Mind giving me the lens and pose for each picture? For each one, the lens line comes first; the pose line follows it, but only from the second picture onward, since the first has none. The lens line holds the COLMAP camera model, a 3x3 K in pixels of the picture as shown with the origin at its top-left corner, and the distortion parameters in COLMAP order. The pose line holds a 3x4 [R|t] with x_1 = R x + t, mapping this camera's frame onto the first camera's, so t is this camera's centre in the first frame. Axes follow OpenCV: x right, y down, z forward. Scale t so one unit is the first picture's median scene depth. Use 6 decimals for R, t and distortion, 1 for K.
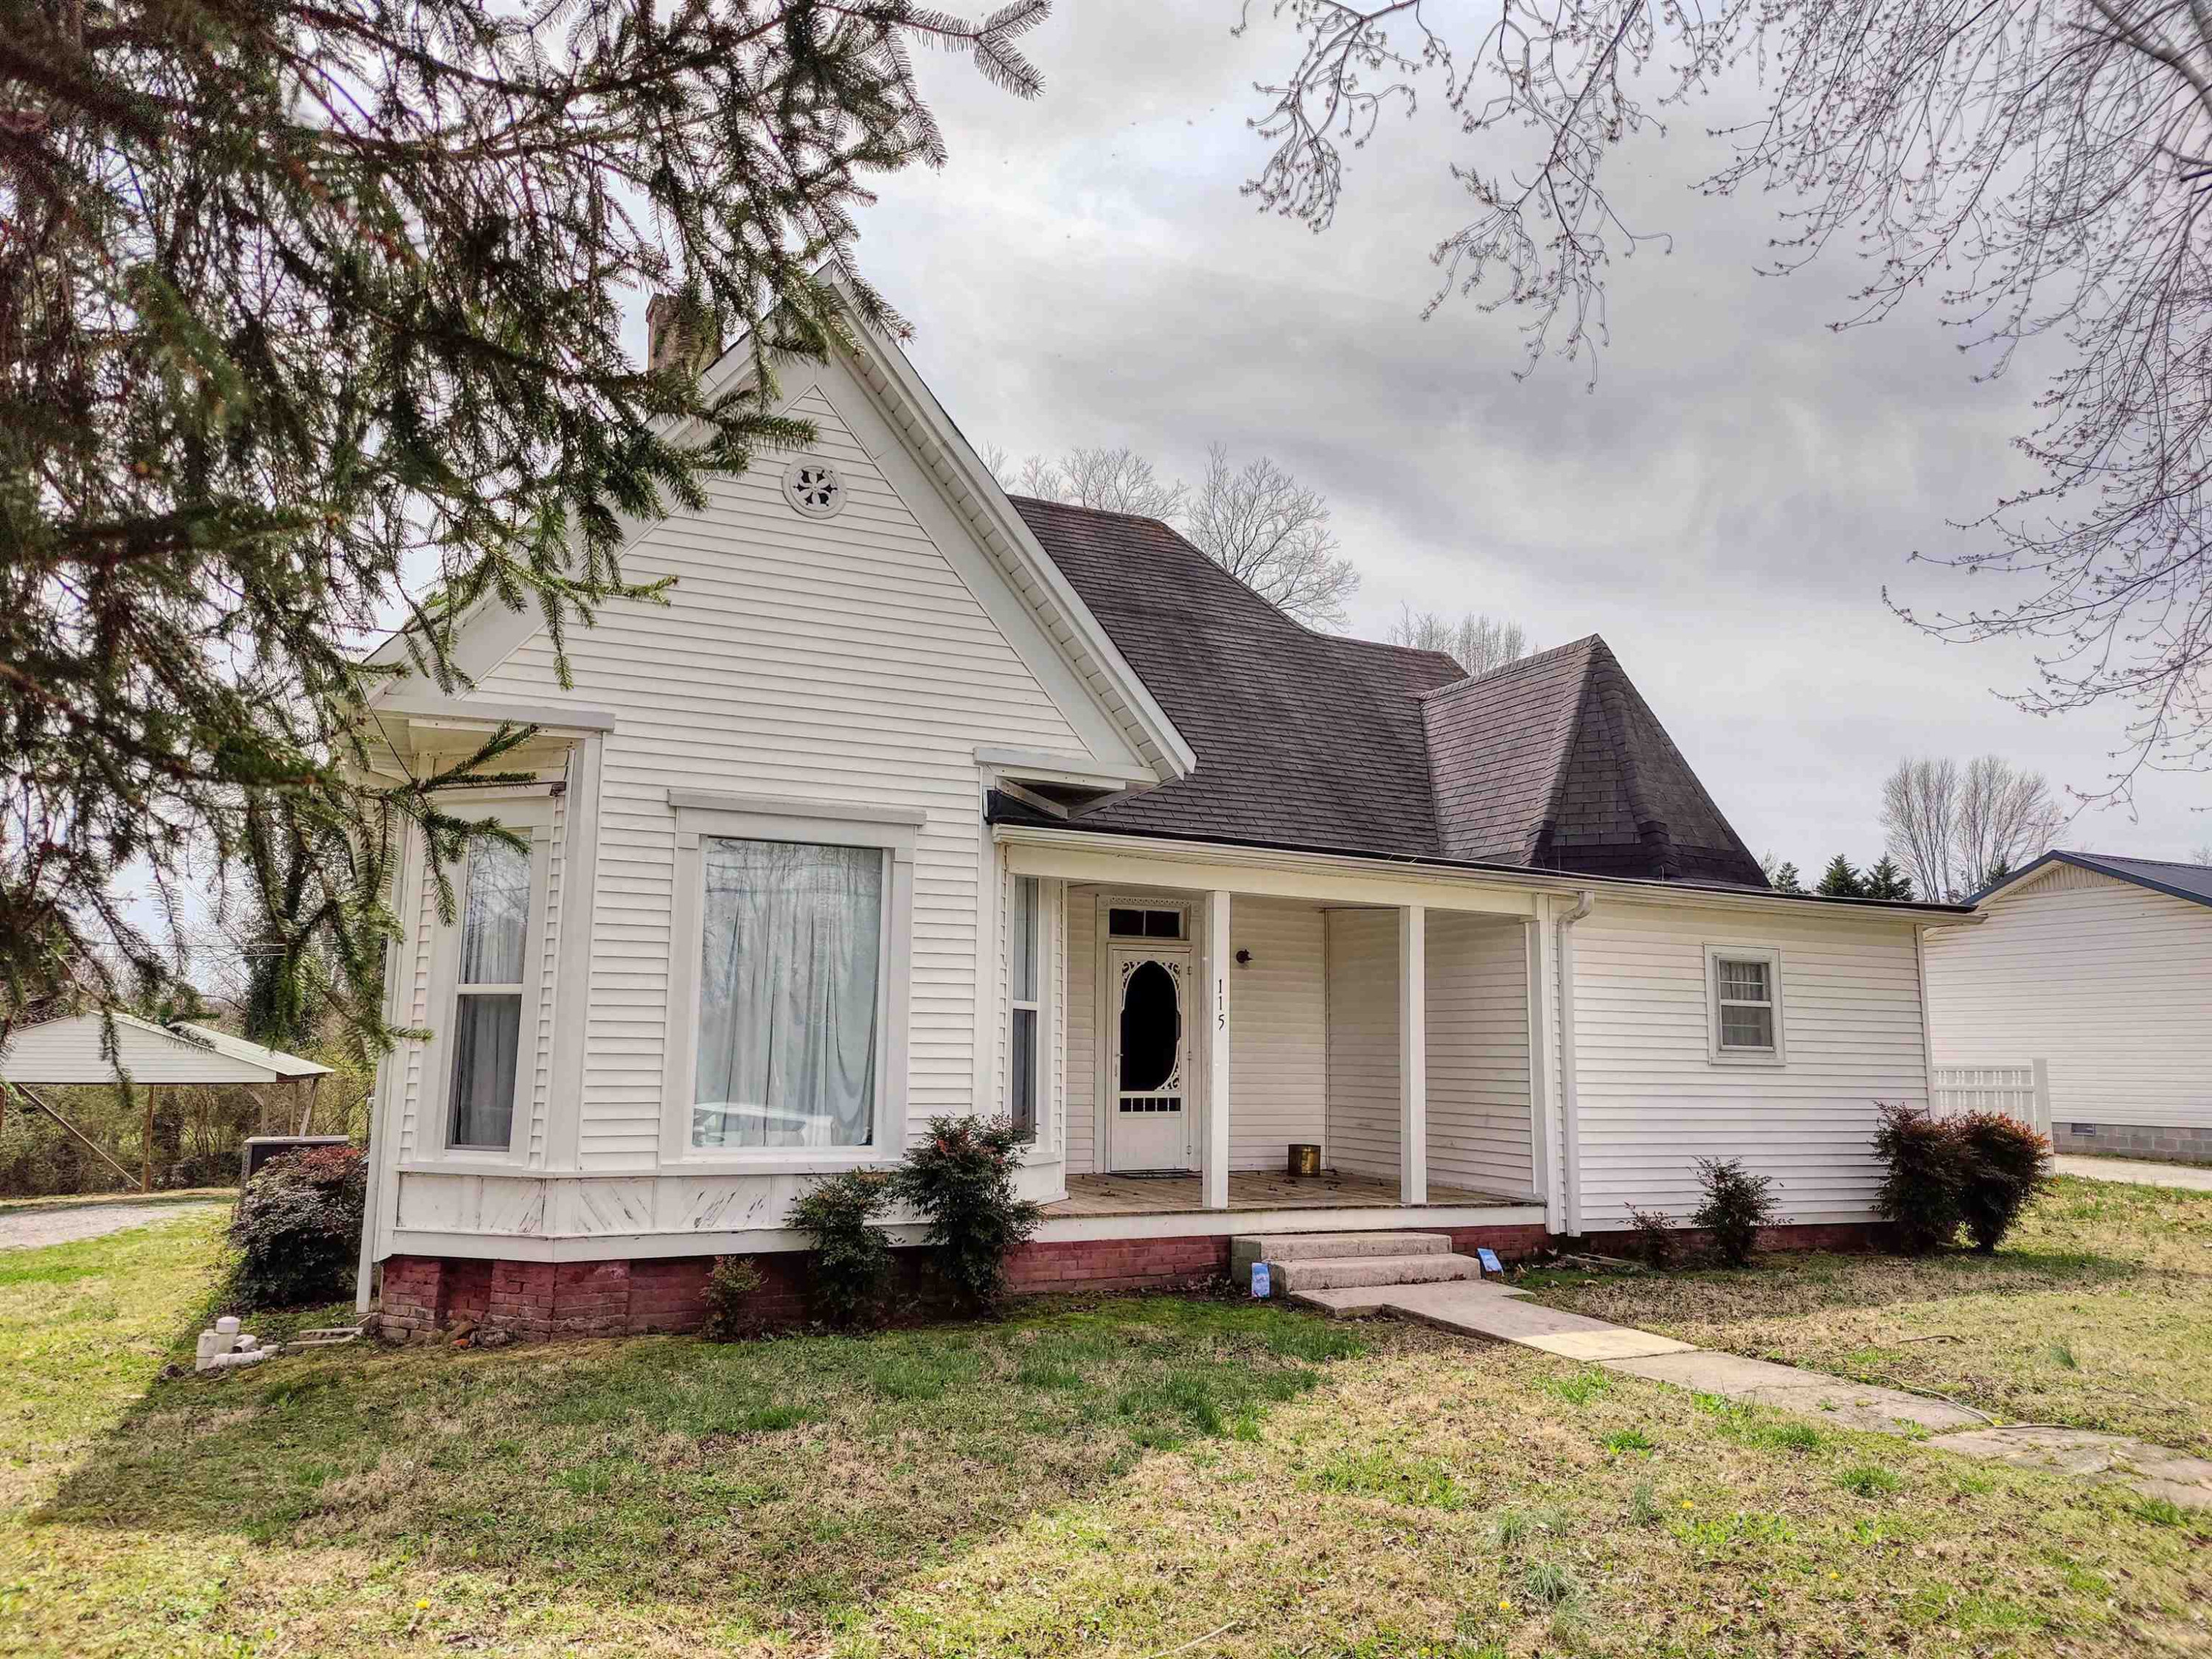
lens RADIAL K [[1509.6, 0, 1106.0], [0, 1509.6, 829.5], [0, 0, 1]] dist [0.001549, 0.000439]
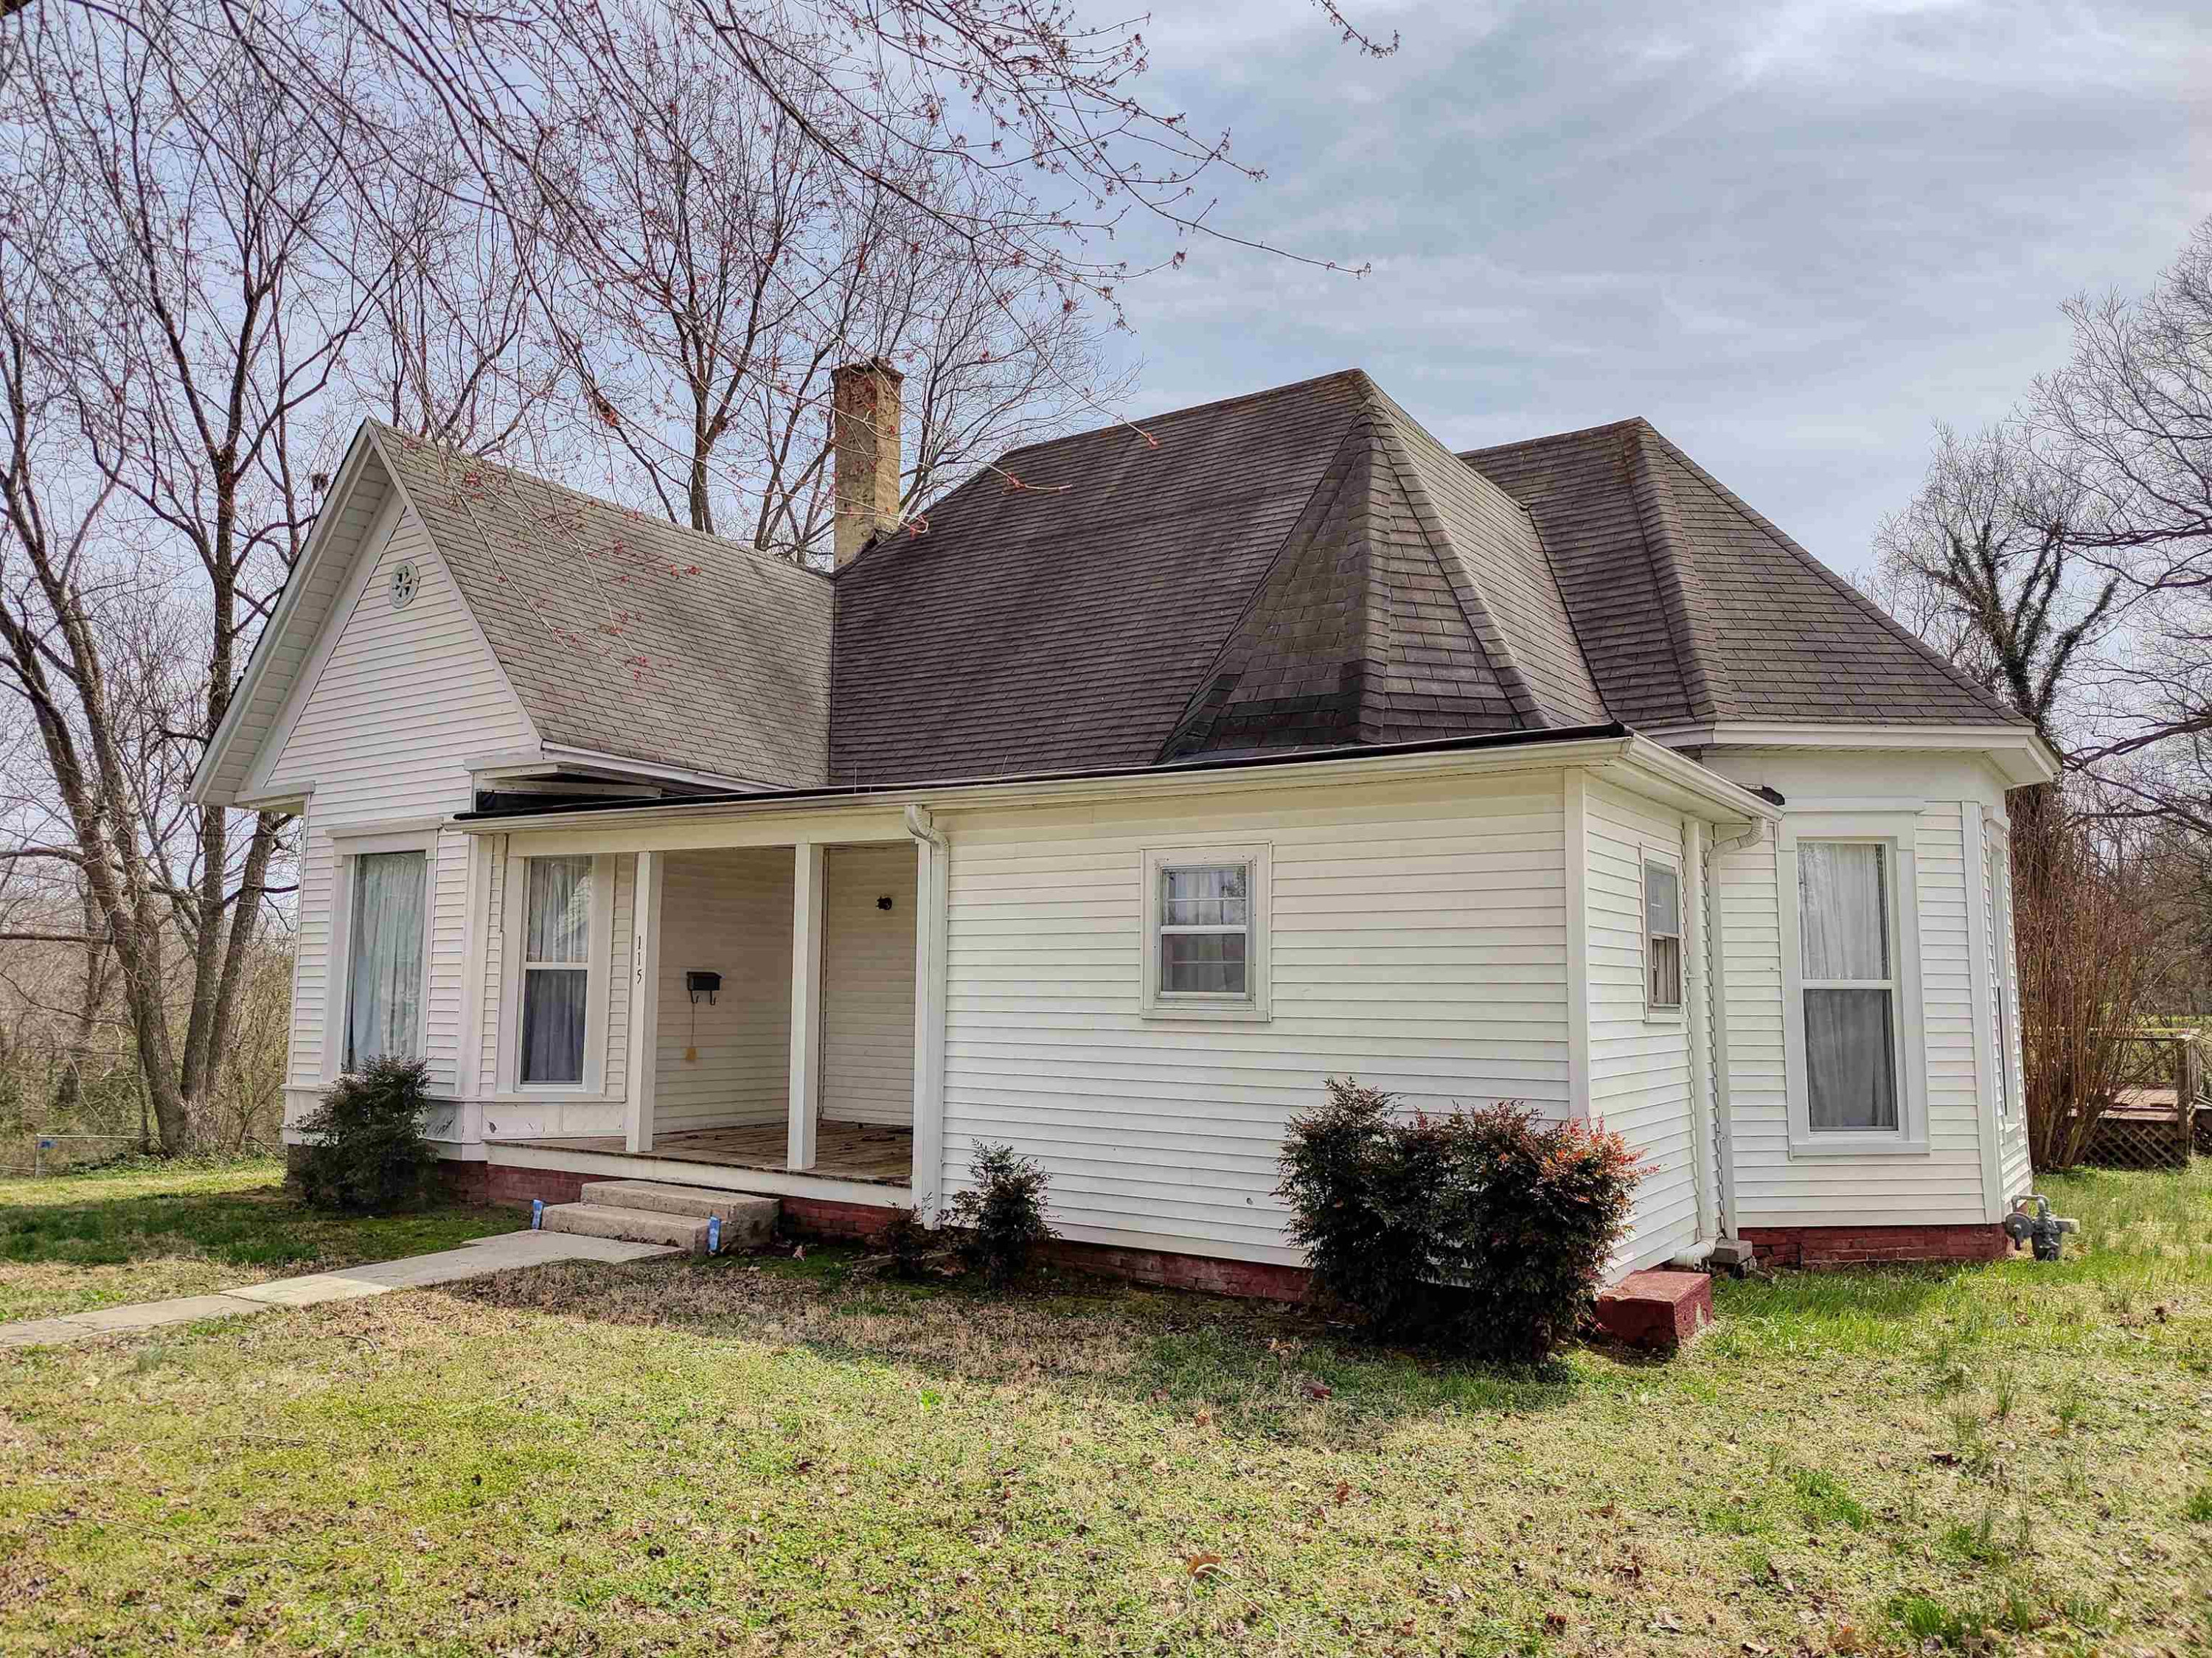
lens RADIAL K [[1572.2, 0, 1106.0], [0, 1572.2, 829.0], [0, 0, 1]] dist [0.004774, 0.000183]
pose [[0.547345, -0.101595, -0.830718, 1.023415], [0.122315, 0.991657, -0.040686, 0.095817], [0.827920, -0.079340, 0.555205, 0.585535]]
